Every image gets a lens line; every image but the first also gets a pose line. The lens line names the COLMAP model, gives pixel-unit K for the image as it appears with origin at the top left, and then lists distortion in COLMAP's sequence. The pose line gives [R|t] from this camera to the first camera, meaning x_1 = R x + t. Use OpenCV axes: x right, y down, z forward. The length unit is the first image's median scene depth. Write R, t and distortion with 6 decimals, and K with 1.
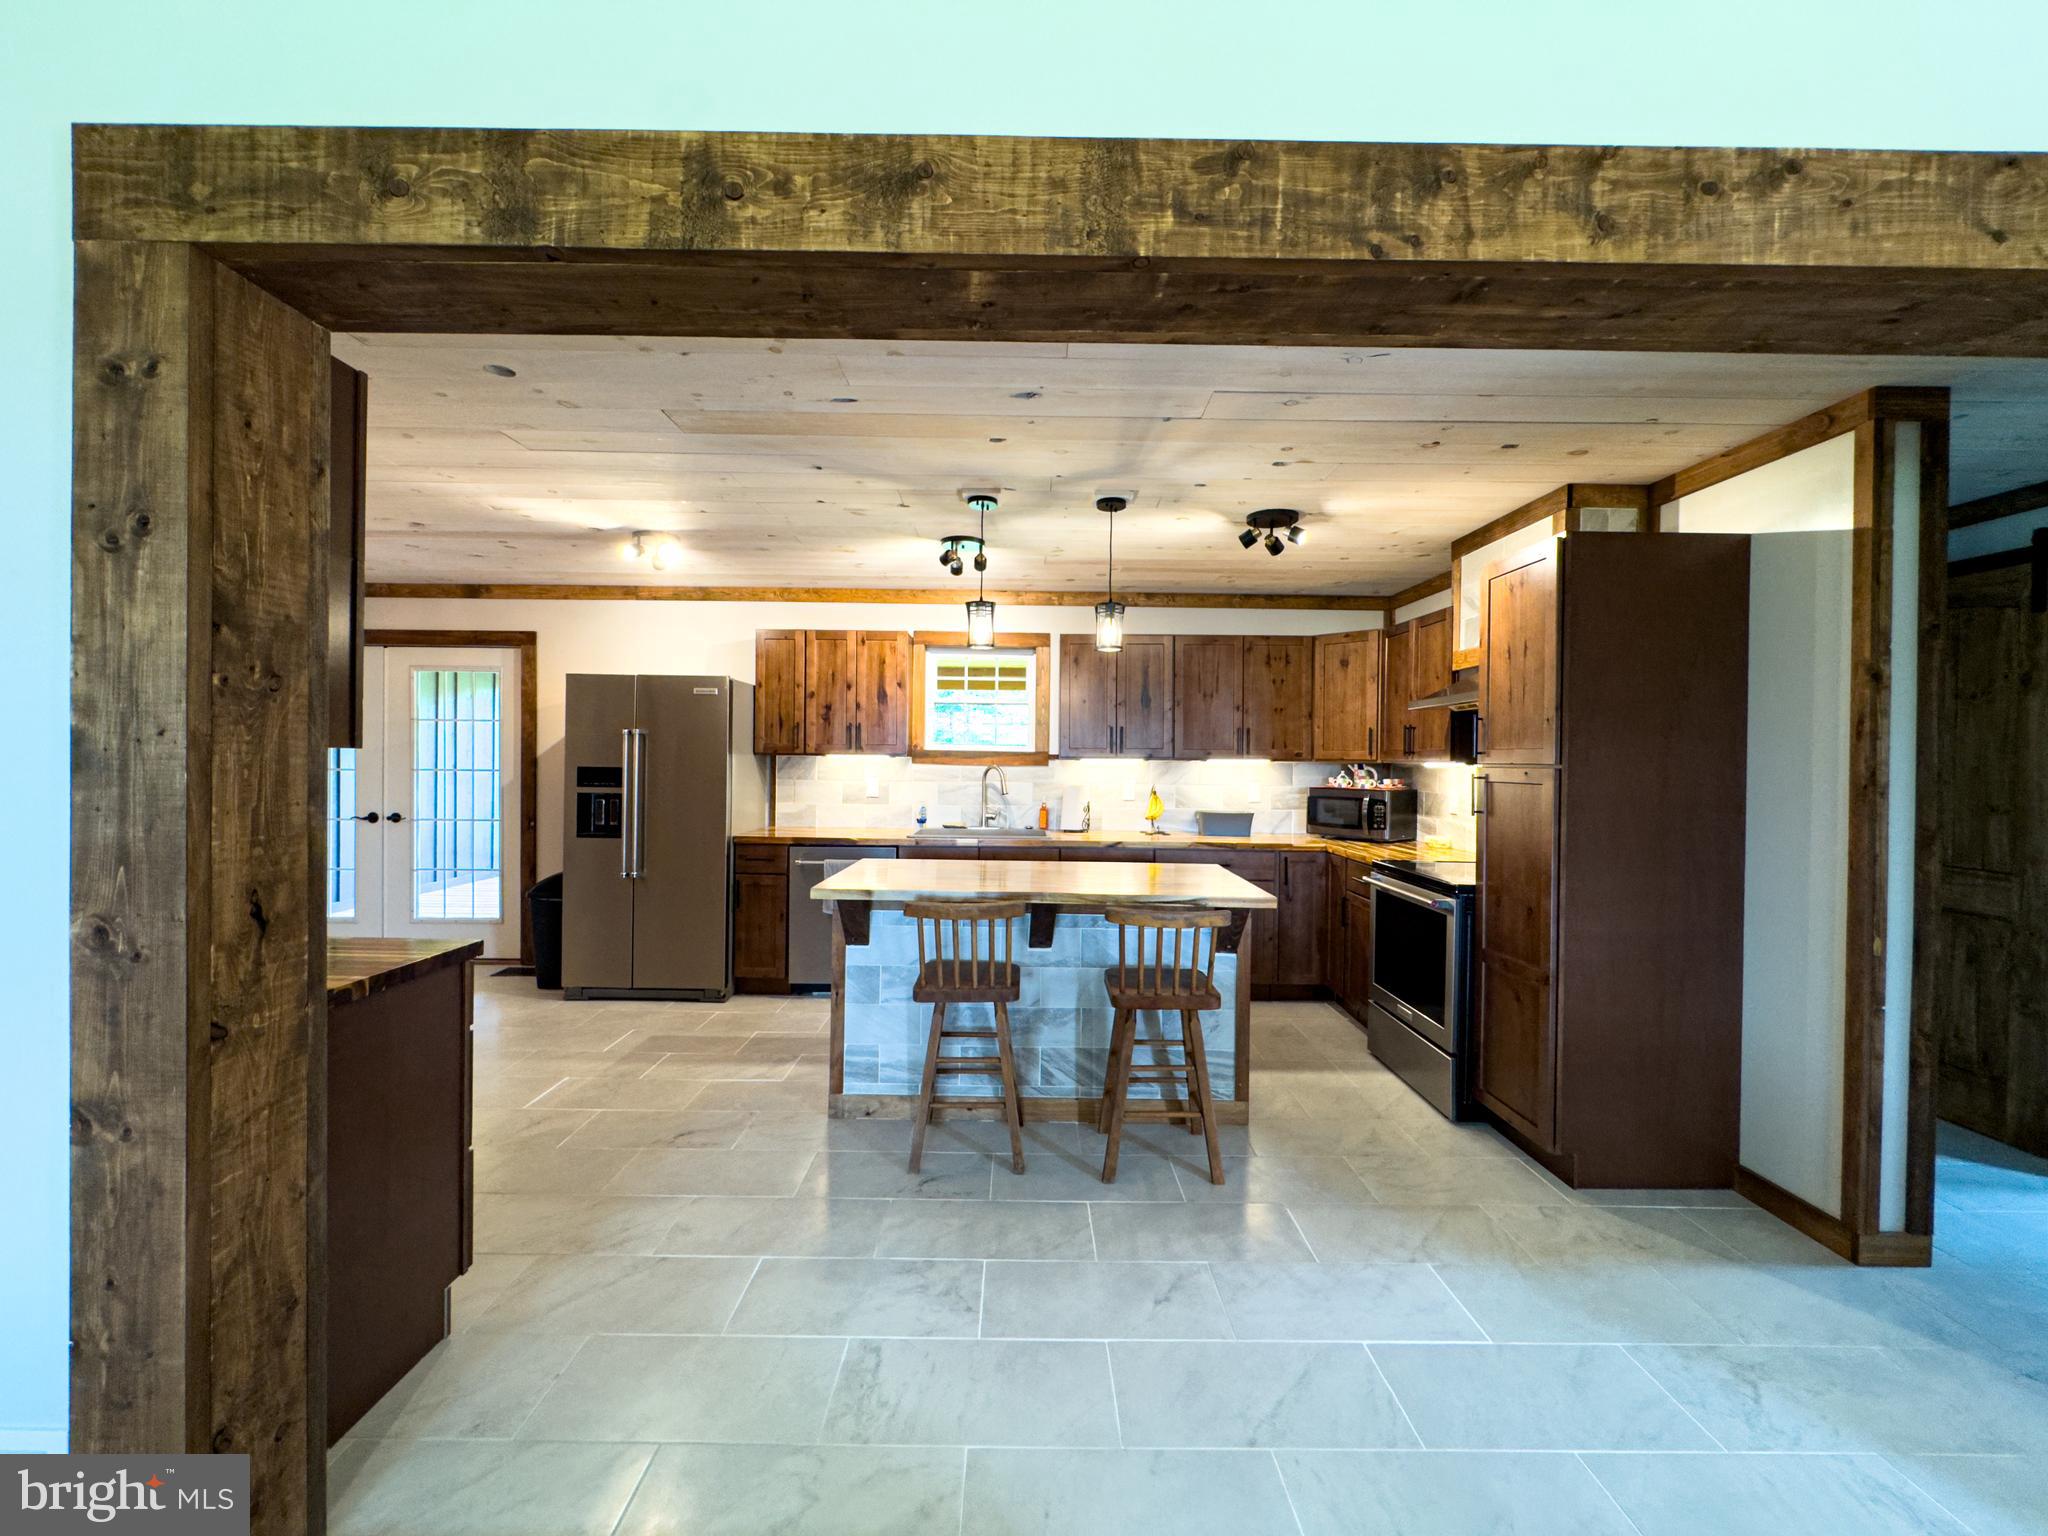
lens RADIAL K [[824.9, 0, 1024.0], [0, 824.9, 768.0], [0, 0, 1]] dist [-0.001519, -0.000387]
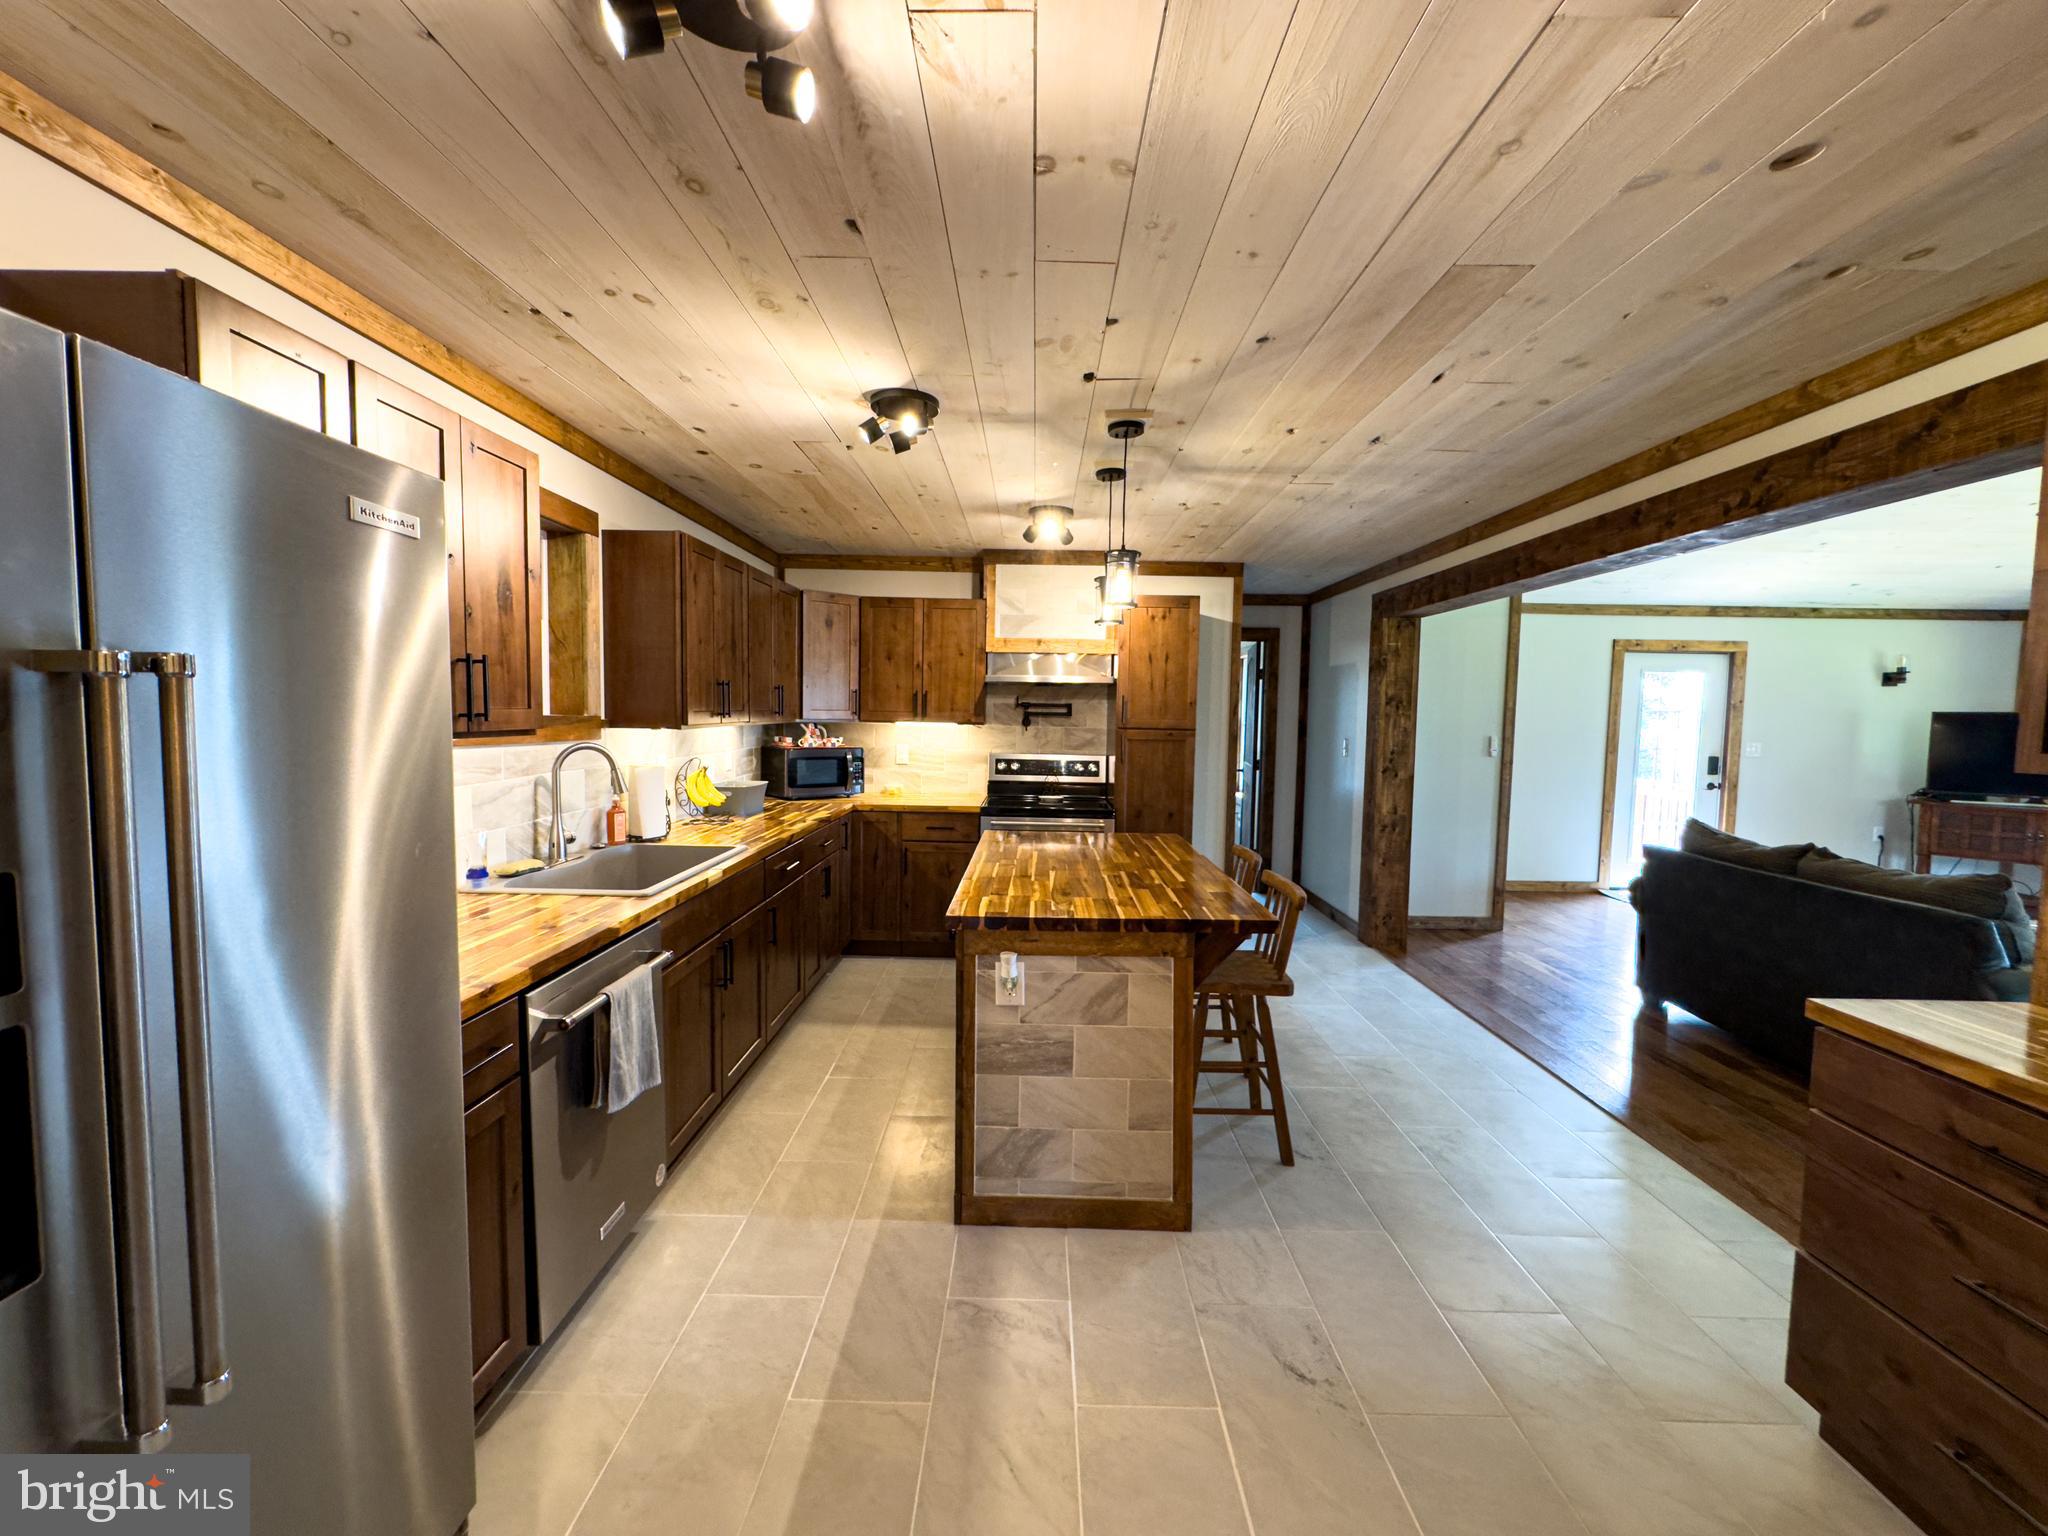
lens RADIAL K [[817.0, 0, 1024.0], [0, 817.0, 768.0], [0, 0, 1]] dist [-0.001578, -0.000173]
pose [[0.010880, -0.082229, 0.996554, -0.596275], [-0.003924, 0.996602, 0.082276, -0.033359], [-0.999933, -0.004805, 0.010520, 0.728971]]
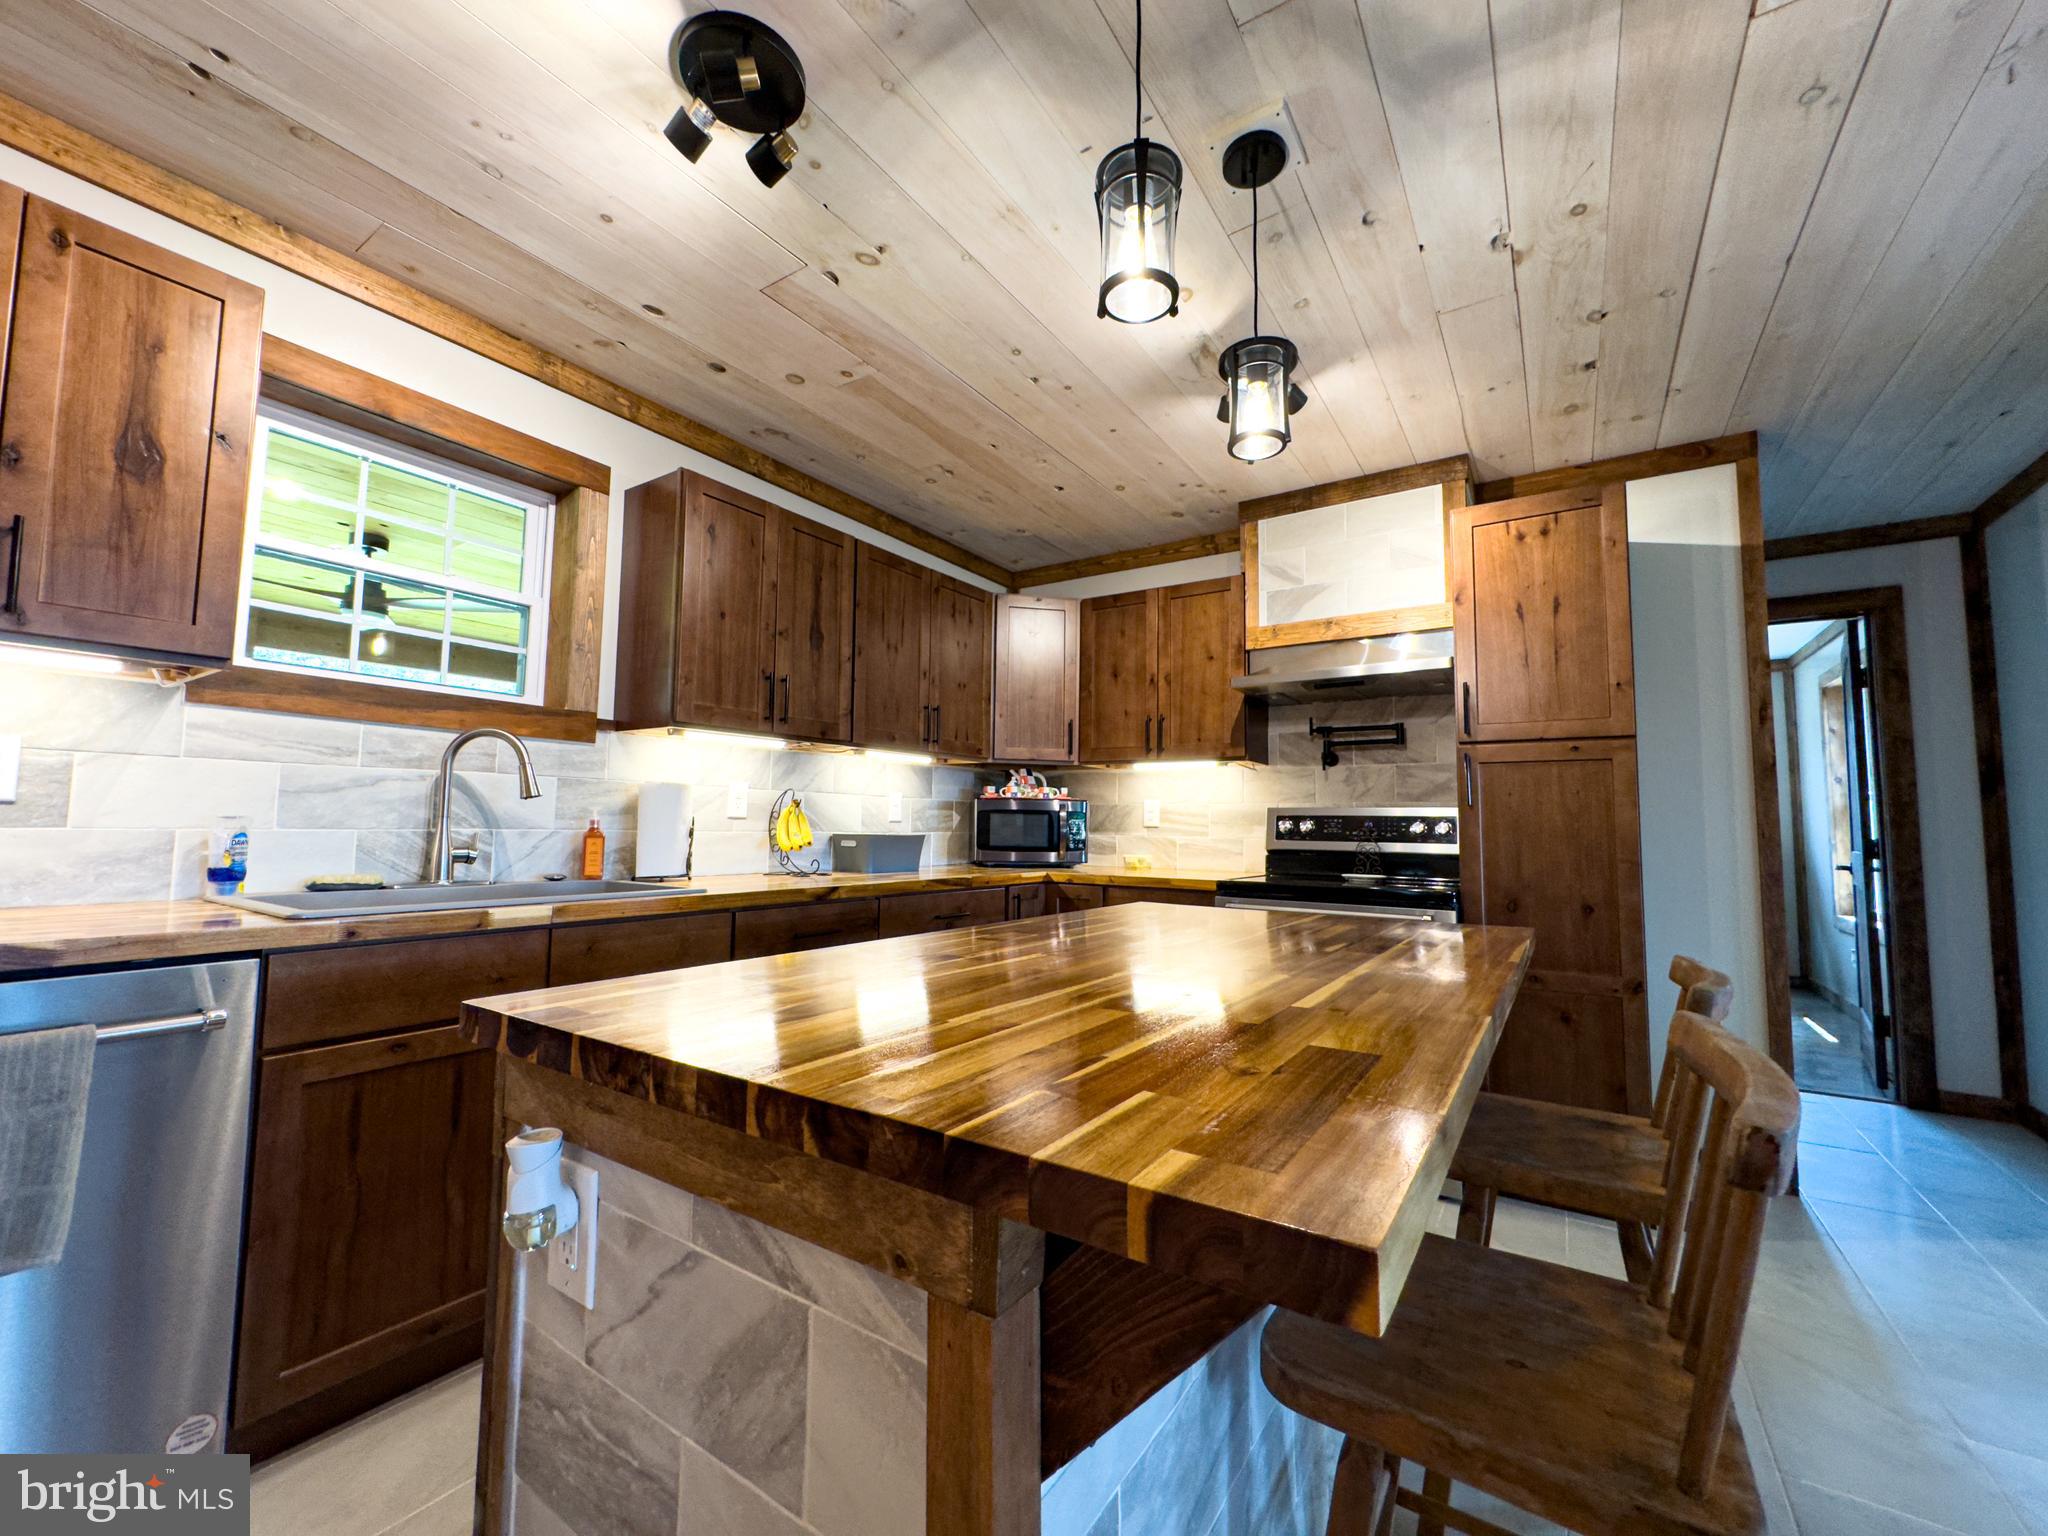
lens RADIAL K [[817.0, 0, 1024.0], [0, 817.0, 768.0], [0, 0, 1]] dist [-0.001578, -0.000173]
pose [[0.551886, 0.055456, 0.832073, -0.235020], [0.004560, 0.997571, -0.069510, 0.048018], [-0.833907, 0.042156, 0.550293, 0.576639]]
